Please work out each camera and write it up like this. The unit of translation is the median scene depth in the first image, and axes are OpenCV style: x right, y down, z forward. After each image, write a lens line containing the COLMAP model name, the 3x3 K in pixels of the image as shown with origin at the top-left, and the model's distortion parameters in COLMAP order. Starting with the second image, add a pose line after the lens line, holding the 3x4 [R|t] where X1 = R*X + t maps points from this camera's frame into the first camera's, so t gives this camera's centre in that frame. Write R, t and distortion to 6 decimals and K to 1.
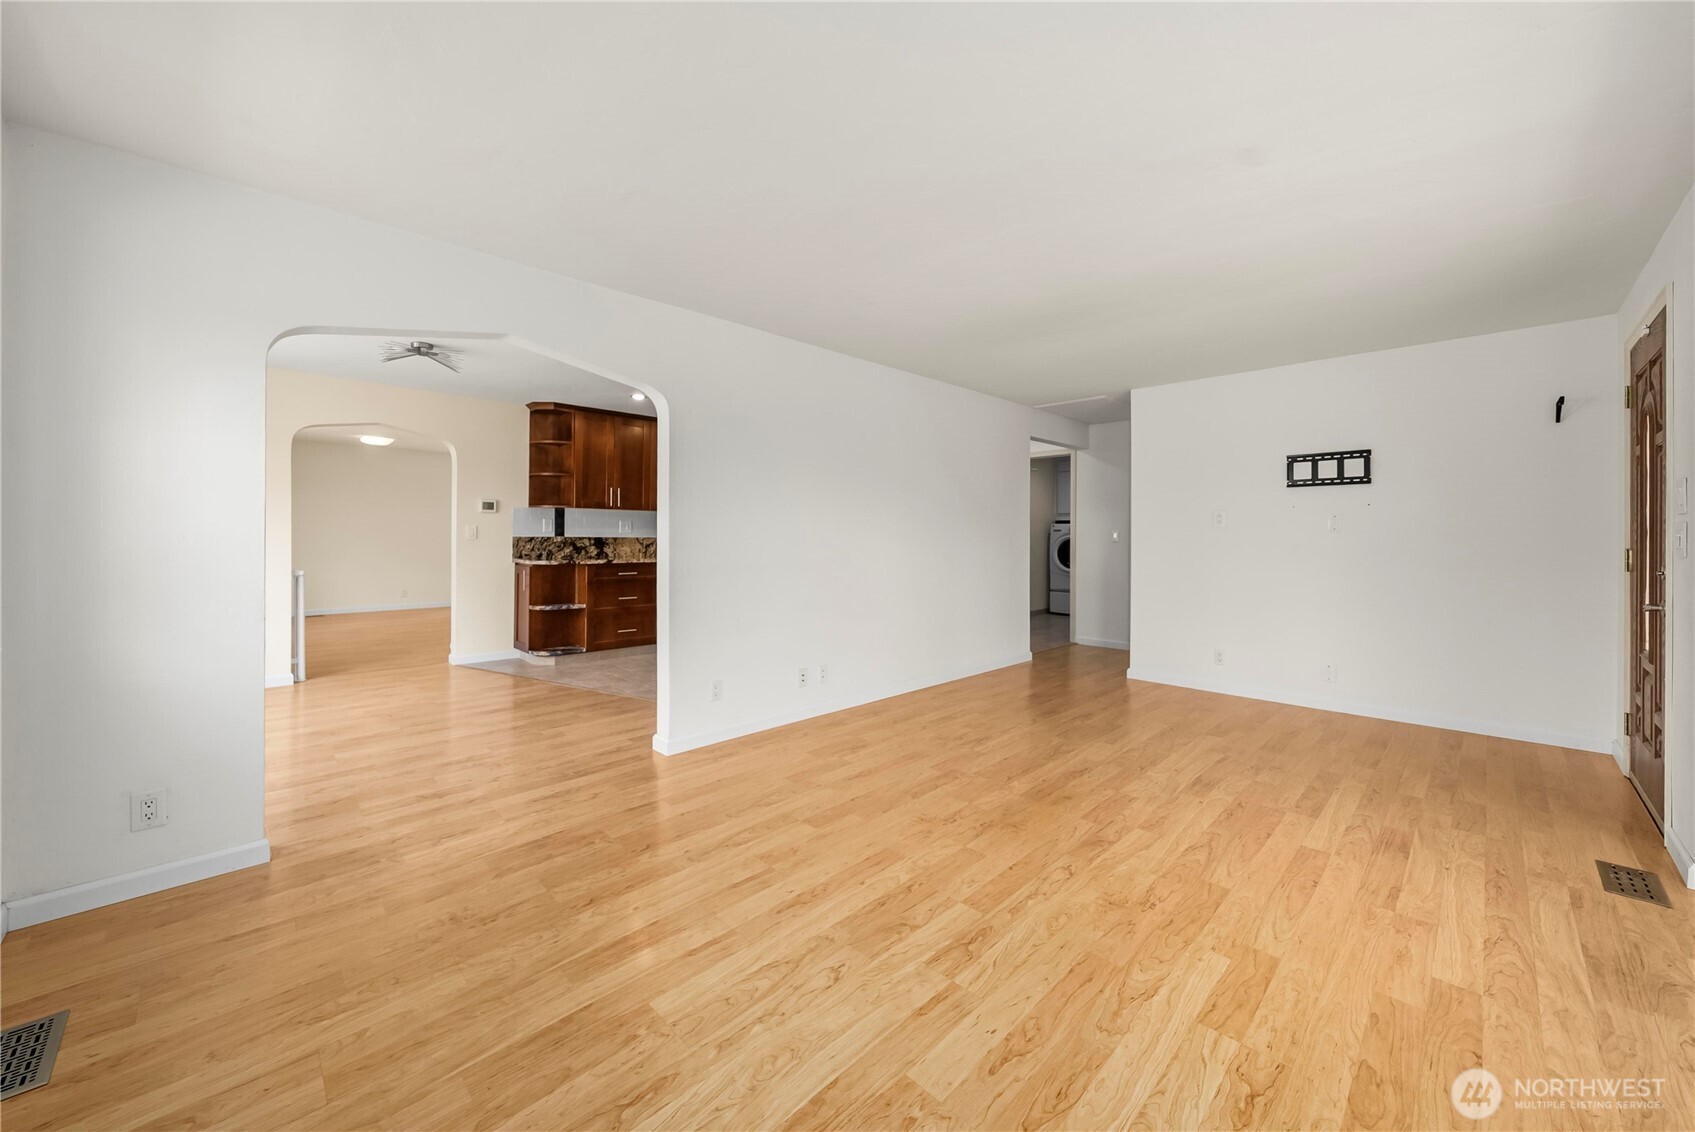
lens RADIAL K [[623.6, 0, 851.5], [0, 623.6, 563.8], [0, 0, 1]] dist [-0.005277, 0.000075]
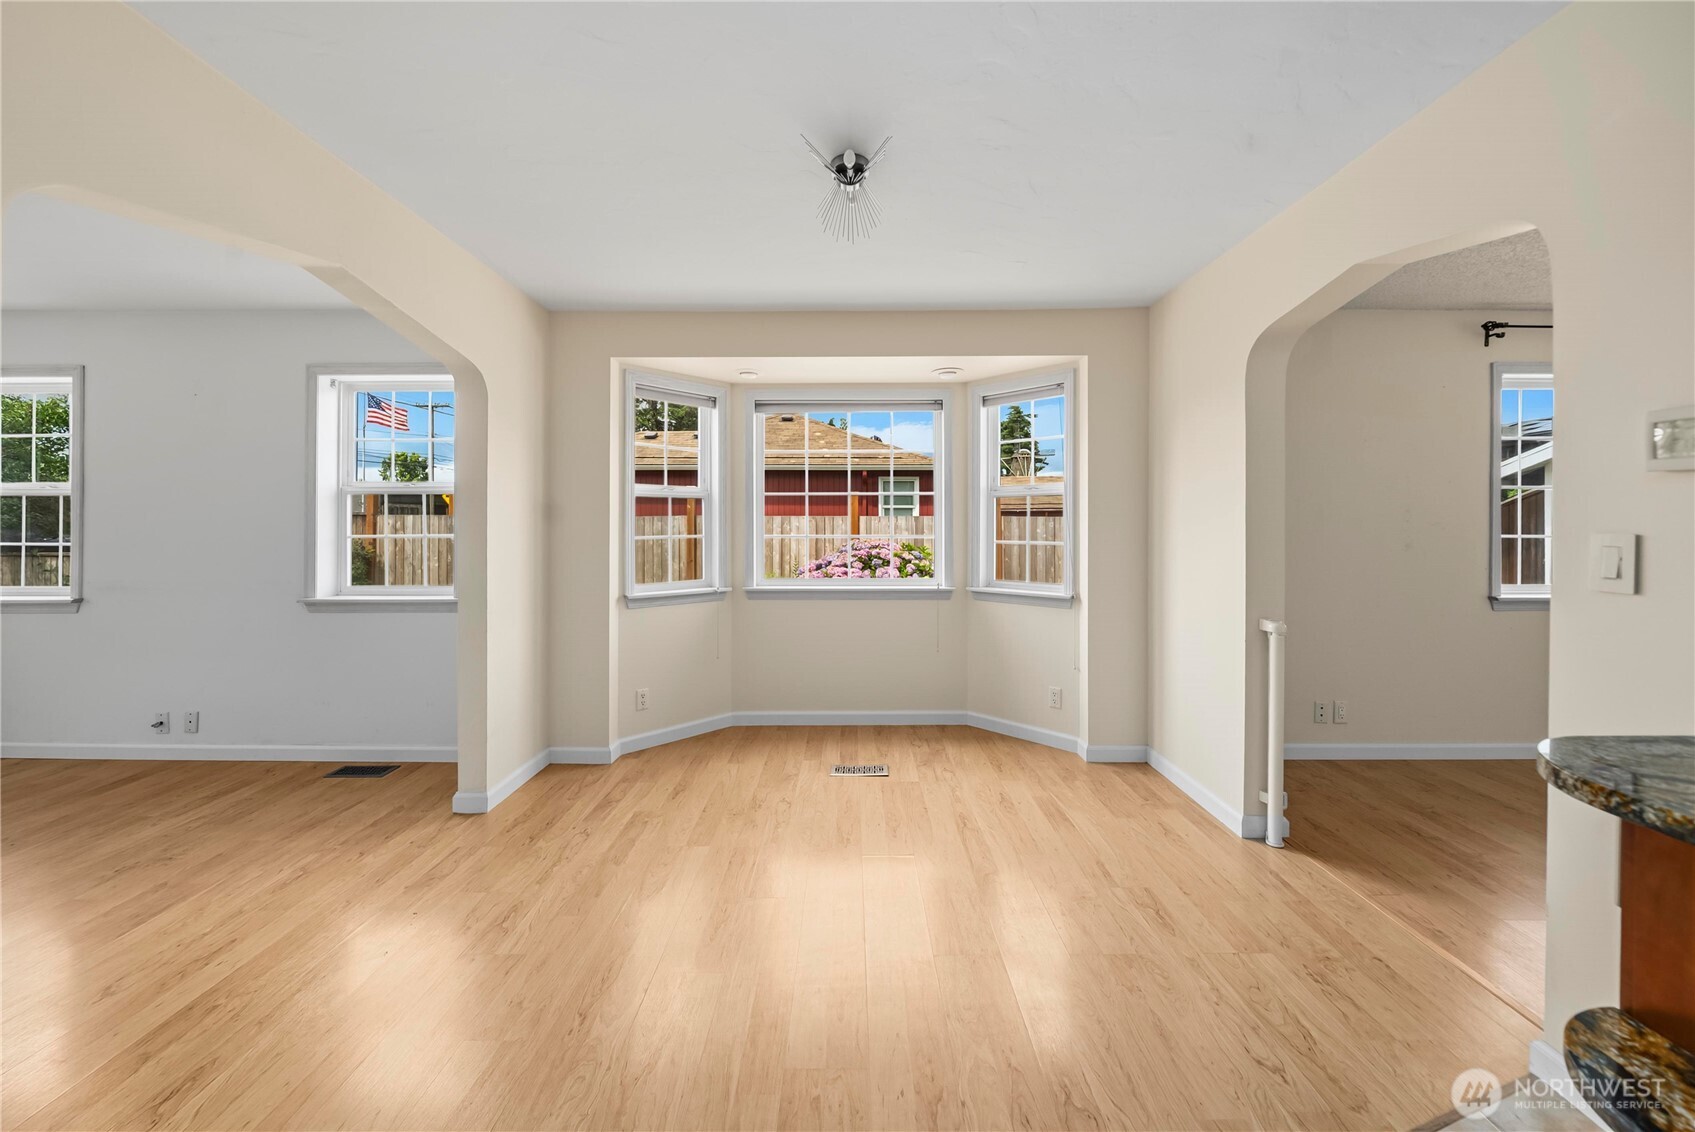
lens RADIAL K [[623.6, 0, 847.7], [0, 623.6, 525.2], [0, 0, 1]] dist [-0.005277, 0.000075]
pose [[-0.708620, -0.007875, -0.705546, -0.582257], [-0.038323, 0.998891, 0.027341, -0.138105], [0.704549, 0.046413, -0.708136, 2.236102]]
